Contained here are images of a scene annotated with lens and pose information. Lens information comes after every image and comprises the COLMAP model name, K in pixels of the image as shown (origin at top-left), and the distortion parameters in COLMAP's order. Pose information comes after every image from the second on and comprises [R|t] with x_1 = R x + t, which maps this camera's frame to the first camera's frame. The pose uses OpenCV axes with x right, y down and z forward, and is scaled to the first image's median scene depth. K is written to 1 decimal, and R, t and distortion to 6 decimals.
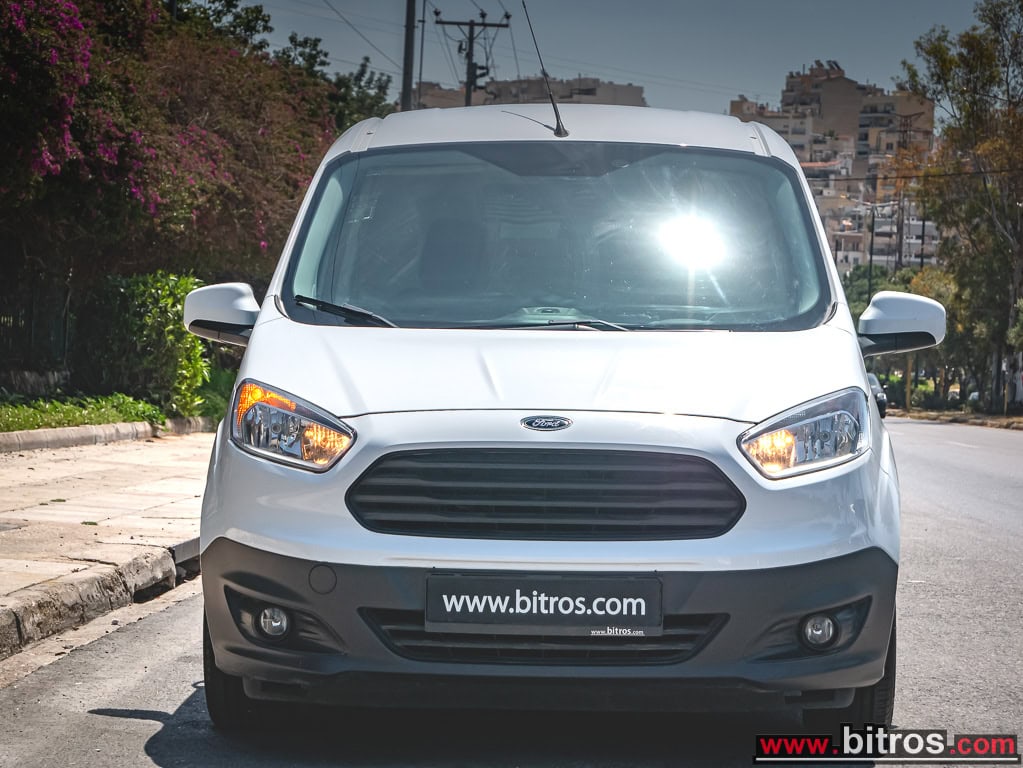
lens RADIAL K [[2851.7, 0, 511.7], [0, 2851.7, 383.6], [0, 0, 1]] dist [0.038983, 0.000000]
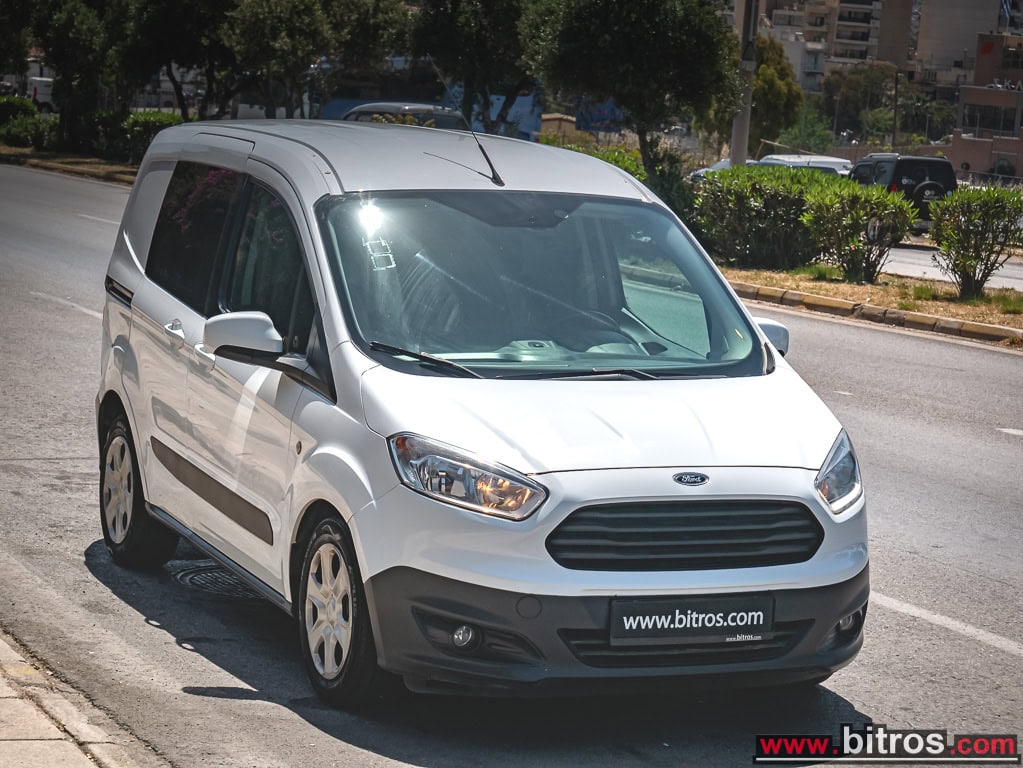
lens RADIAL K [[2851.7, 0, 511.1], [0, 2851.7, 384.1], [0, 0, 1]] dist [0.038983, 0.000000]
pose [[0.907513, -0.020102, 0.419542, -0.606313], [-0.028866, 0.993507, 0.110044, -0.169590], [-0.419030, -0.111977, 0.901041, -0.123104]]
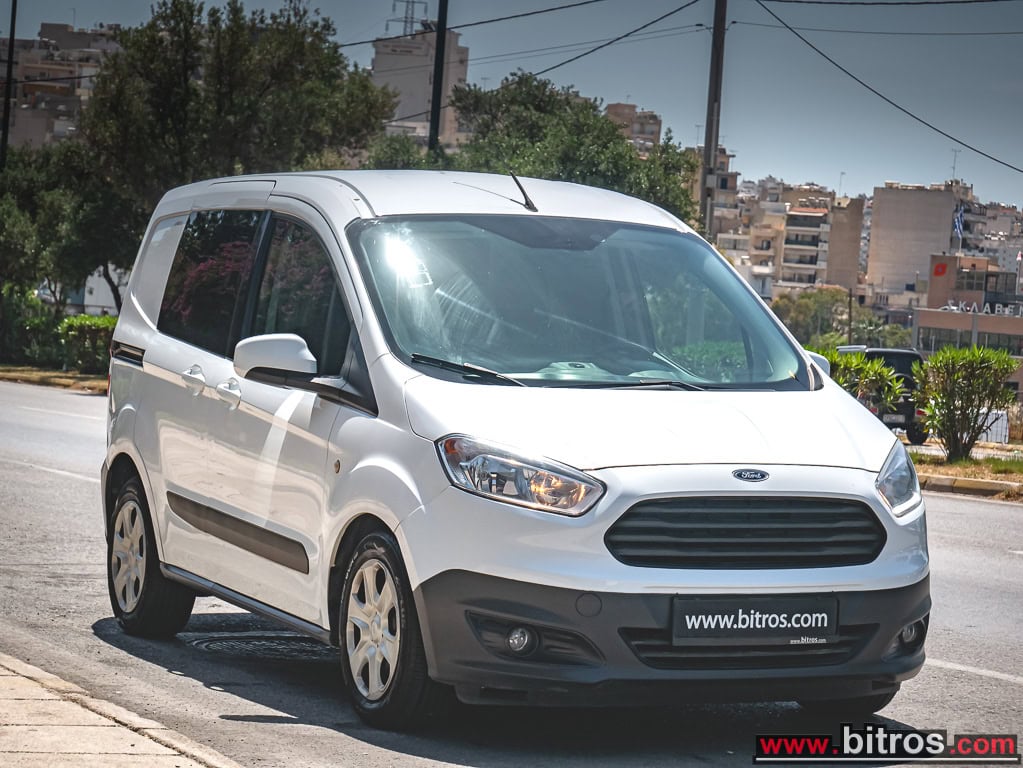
lens RADIAL K [[2988.4, 0, 511.4], [0, 2988.4, 383.8], [0, 0, 1]] dist [0.043034, 0.000000]
pose [[0.897969, 0.003008, 0.440047, -0.663764], [-0.016172, 0.999527, 0.026167, -0.059217], [-0.439761, -0.030614, 0.897593, -0.128937]]
